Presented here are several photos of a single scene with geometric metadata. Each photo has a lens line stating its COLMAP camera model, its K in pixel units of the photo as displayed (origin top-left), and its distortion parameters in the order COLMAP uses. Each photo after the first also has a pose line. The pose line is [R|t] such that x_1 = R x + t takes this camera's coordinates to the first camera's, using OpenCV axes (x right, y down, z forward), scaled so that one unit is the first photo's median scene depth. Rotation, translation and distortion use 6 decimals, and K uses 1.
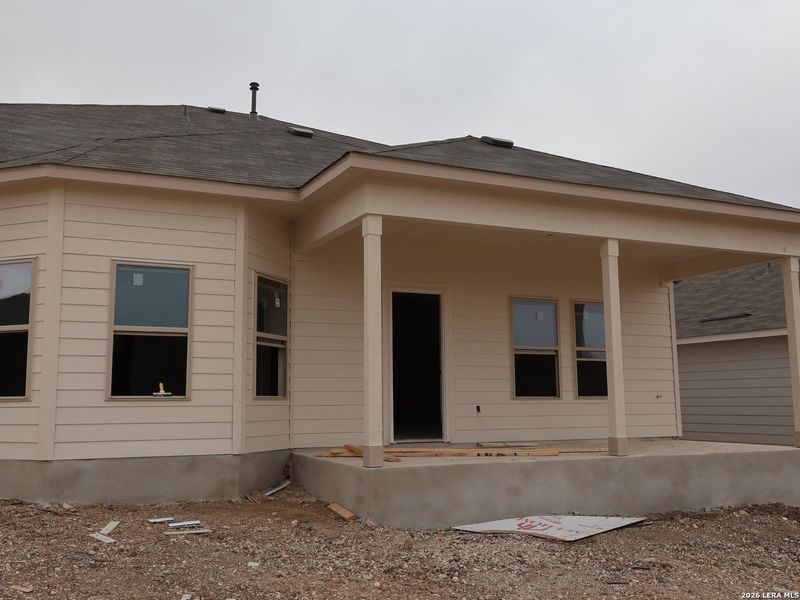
lens RADIAL K [[817.3, 0, 384.0], [0, 817.3, 281.3], [0, 0, 1]] dist [-0.000961, -0.002292]
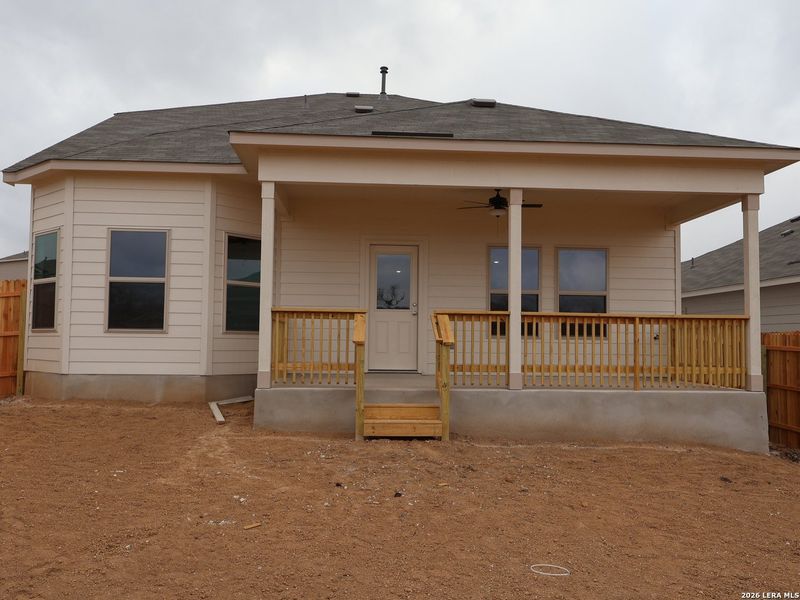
lens RADIAL K [[714.5, 0, 400.0], [0, 714.5, 300.0], [0, 0, 1]] dist [-0.002208, -0.002021]
pose [[0.929991, -0.002803, -0.367572, 0.516181], [0.035561, 0.995967, 0.082377, 0.011438], [0.365859, -0.089681, 0.926339, 0.078096]]
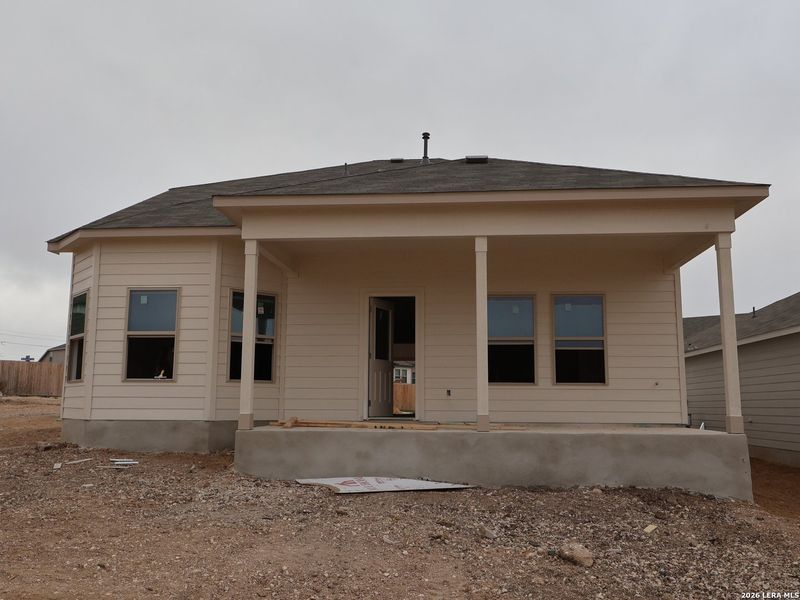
lens RADIAL K [[714.5, 0, 400.0], [0, 714.5, 300.0], [0, 0, 1]] dist [-0.002208, -0.002021]
pose [[0.863934, -0.061934, -0.499782, 0.713571], [0.062440, 0.997925, -0.015729, 0.045682], [0.499719, -0.017617, 0.866008, 0.113341]]
